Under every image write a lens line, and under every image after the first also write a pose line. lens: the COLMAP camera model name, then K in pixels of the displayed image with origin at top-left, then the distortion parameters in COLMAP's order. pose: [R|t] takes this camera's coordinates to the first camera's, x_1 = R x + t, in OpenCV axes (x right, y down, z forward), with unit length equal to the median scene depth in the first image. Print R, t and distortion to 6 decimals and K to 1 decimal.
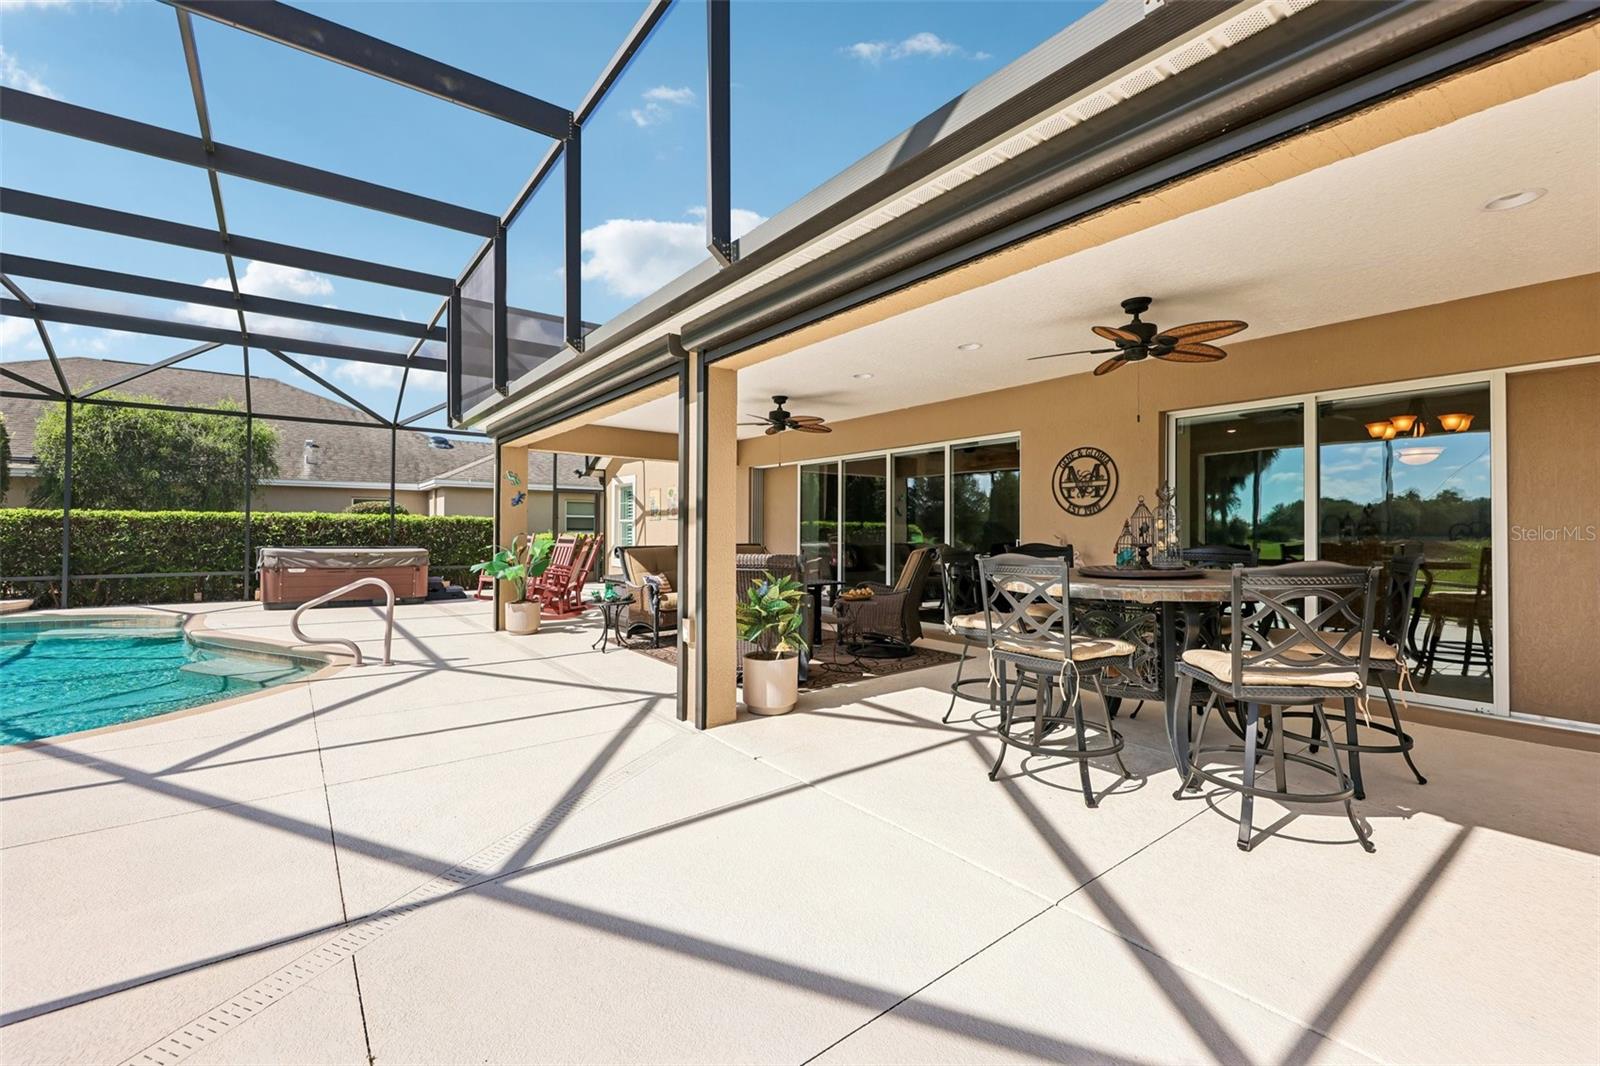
lens RADIAL K [[666.3, 0, 789.9], [0, 666.3, 529.8], [0, 0, 1]] dist [0.010155, -0.003587]
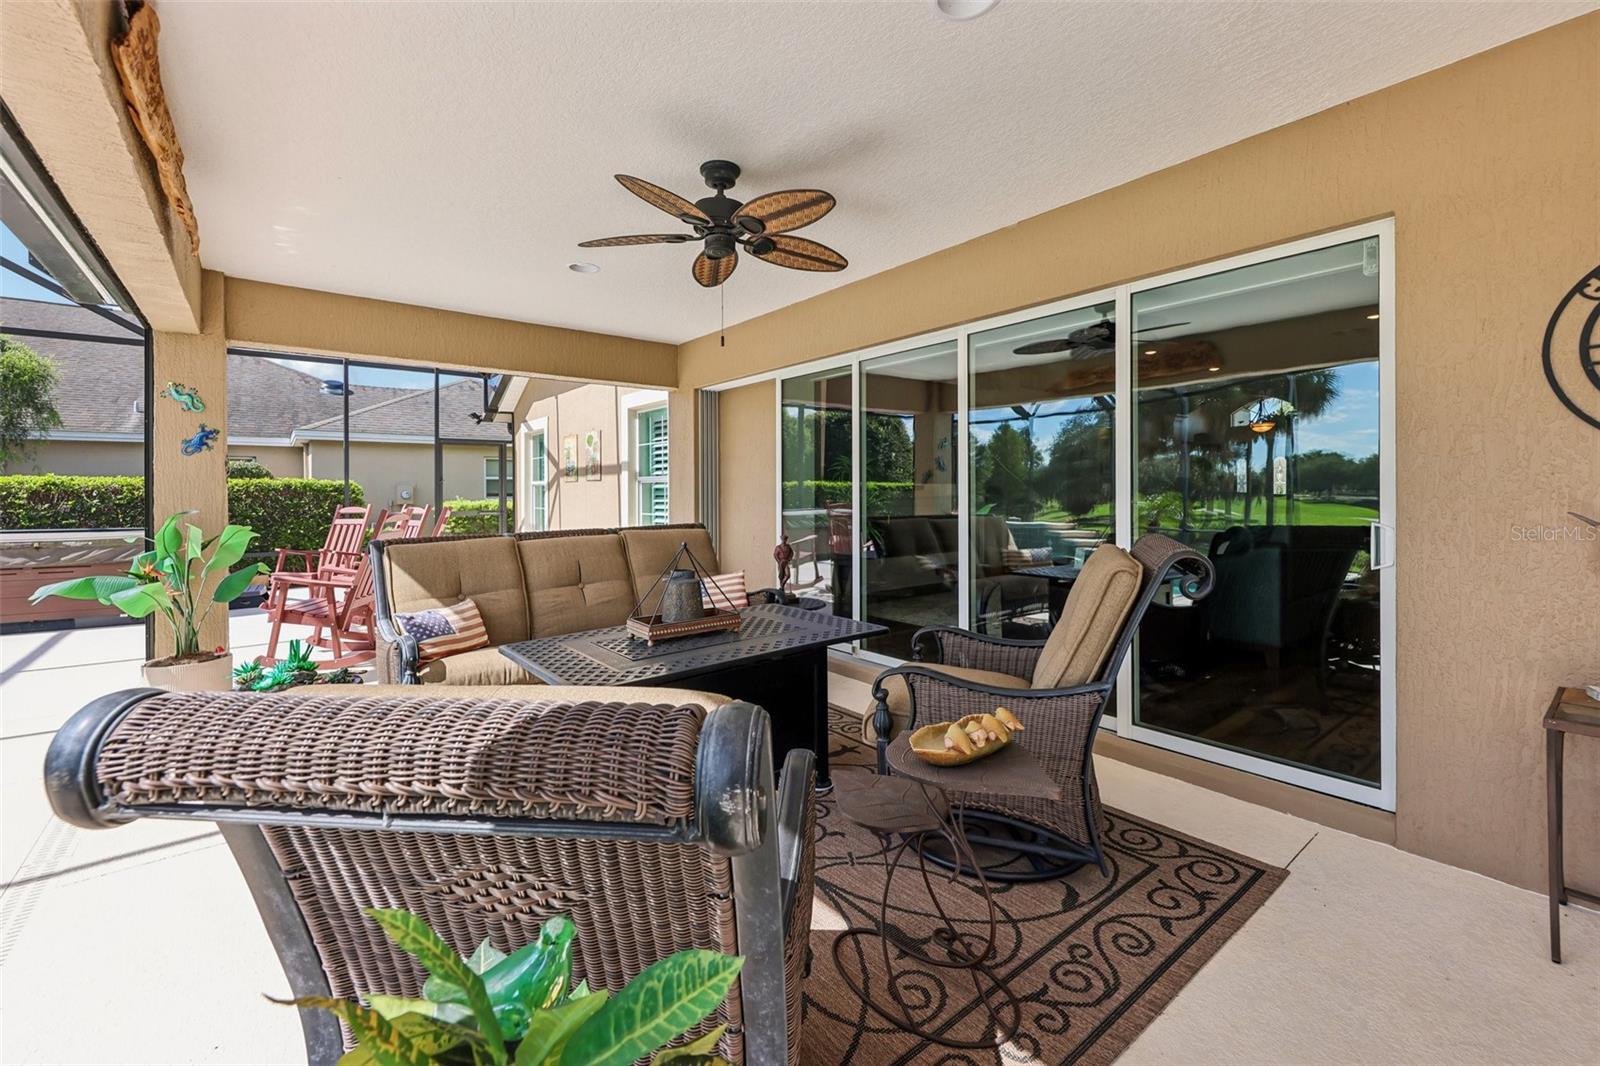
lens RADIAL K [[666.3, 0, 789.6], [0, 666.3, 497.9], [0, 0, 1]] dist [0.010155, -0.003587]
pose [[0.999884, -0.010099, 0.011436, 0.015539], [0.009987, 0.999902, 0.009815, -0.004211], [-0.011534, -0.009699, 0.999886, 0.463452]]
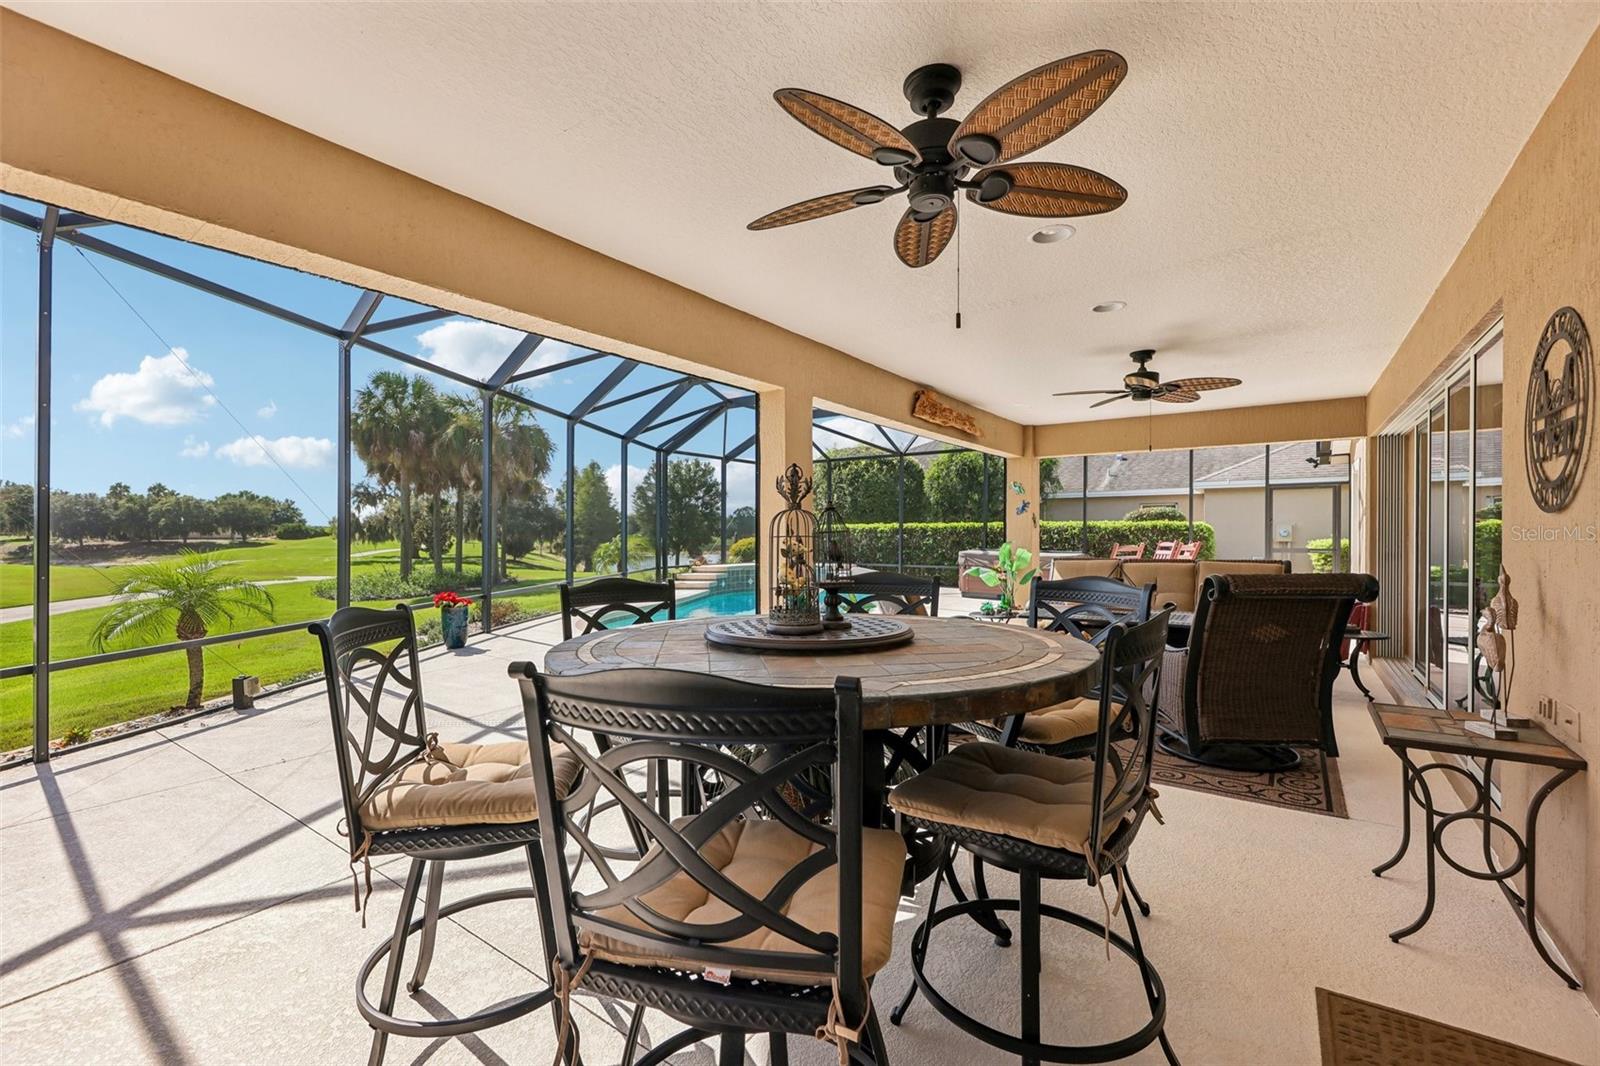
lens RADIAL K [[666.3, 0, 793.9], [0, 666.3, 534.6], [0, 0, 1]] dist [0.010155, -0.003587]
pose [[0.279521, -0.000085, -0.960140, 0.432738], [0.003836, 0.999992, 0.001028, -0.007075], [0.960132, -0.003970, 0.279519, 0.348272]]
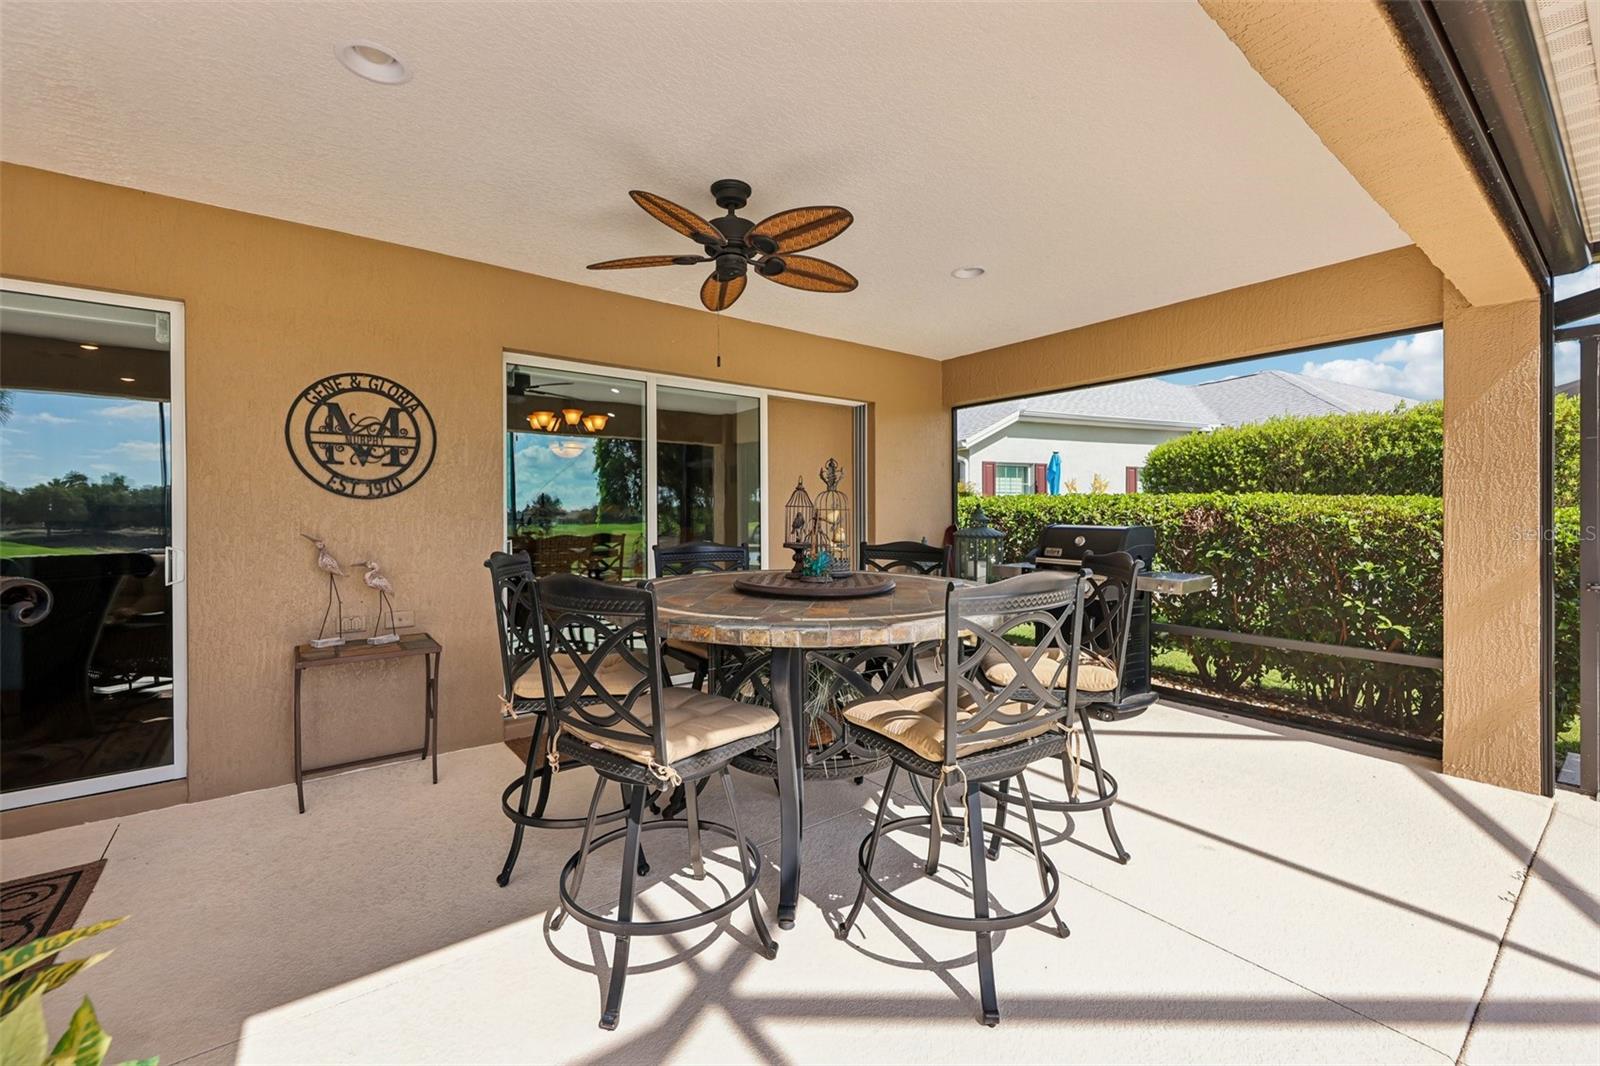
lens RADIAL K [[666.3, 0, 806.3], [0, 666.3, 520.7], [0, 0, 1]] dist [0.010155, -0.003587]
pose [[-0.011281, -0.004227, 0.999927, -0.073512], [0.002343, 0.999988, 0.004254, -0.002740], [-0.999934, 0.002391, -0.011271, 0.423174]]
